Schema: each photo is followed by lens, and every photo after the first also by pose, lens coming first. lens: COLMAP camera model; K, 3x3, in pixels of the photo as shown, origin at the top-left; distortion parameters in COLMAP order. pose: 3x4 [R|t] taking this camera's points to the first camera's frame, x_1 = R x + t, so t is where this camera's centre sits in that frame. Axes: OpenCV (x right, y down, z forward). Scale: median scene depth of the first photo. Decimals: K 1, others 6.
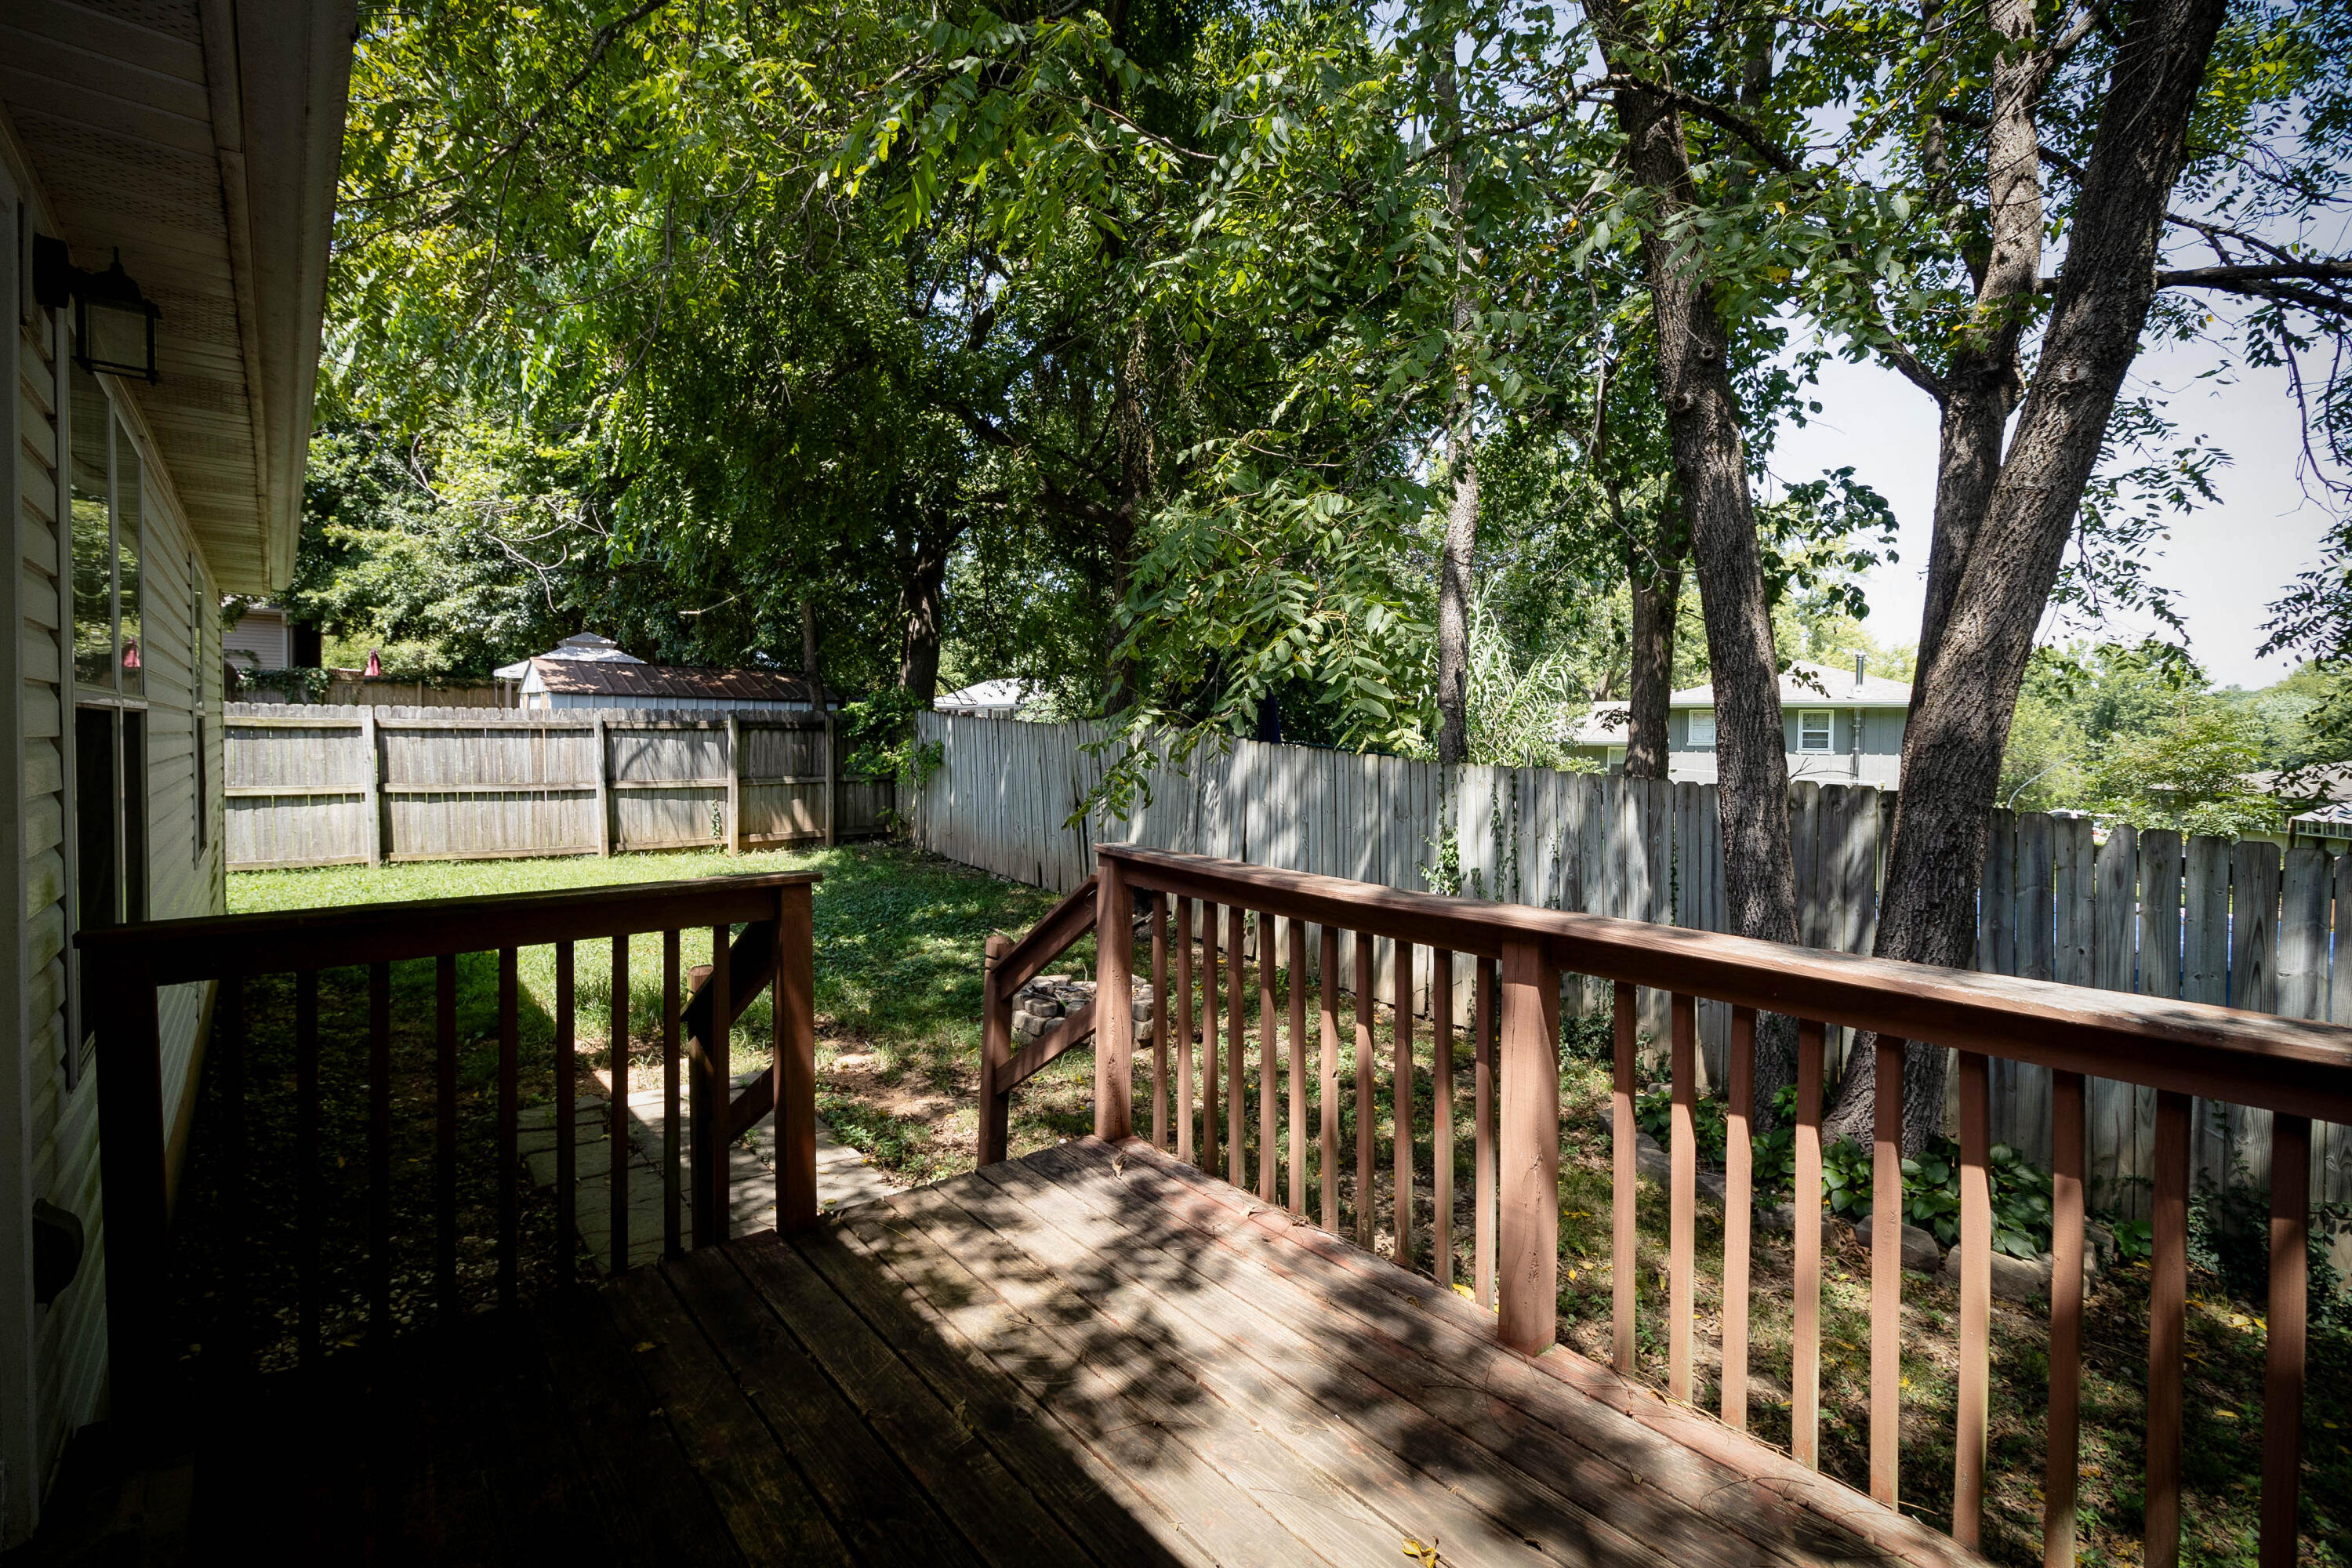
lens RADIAL K [[1081.3, 0, 1176.9], [0, 1081.3, 758.2], [0, 0, 1]] dist [0.002295, -0.000304]
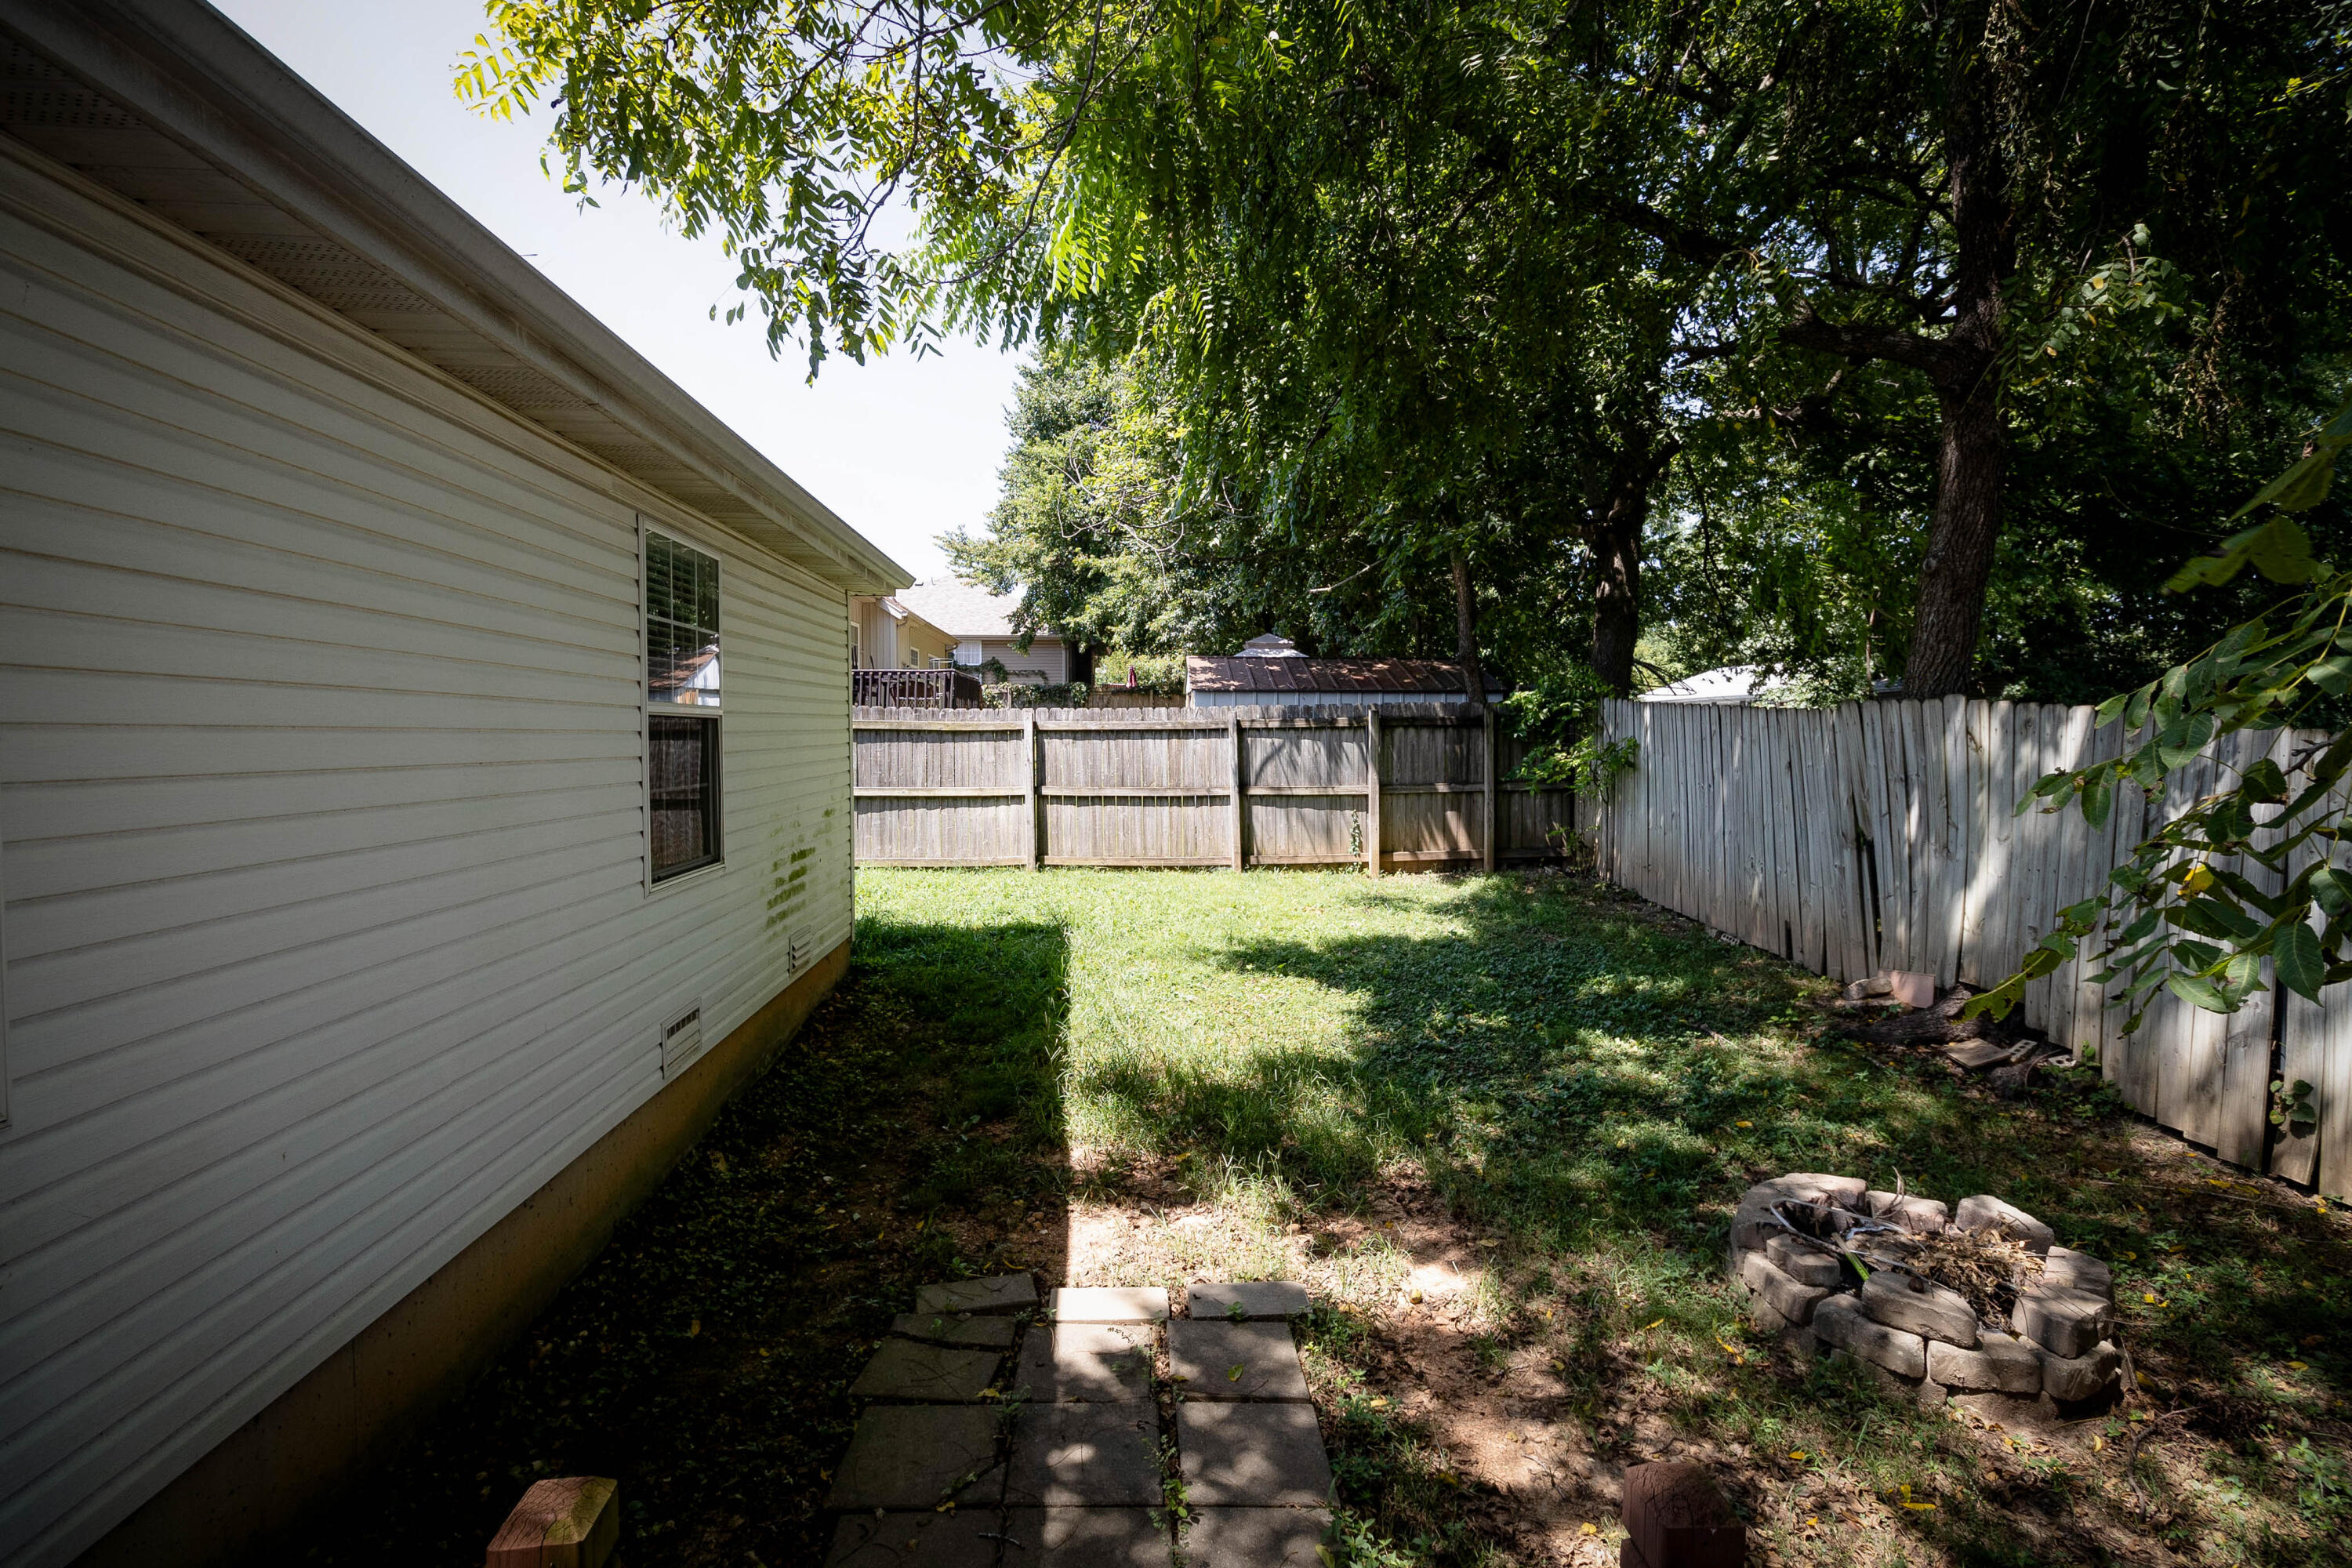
lens RADIAL K [[1081.3, 0, 1176.9], [0, 1081.3, 758.2], [0, 0, 1]] dist [0.002295, -0.000304]
pose [[0.805470, 0.000371, -0.592637, -0.034646], [-0.001057, 0.999999, -0.000810, -0.001422], [0.592636, 0.001279, 0.805469, 0.233870]]
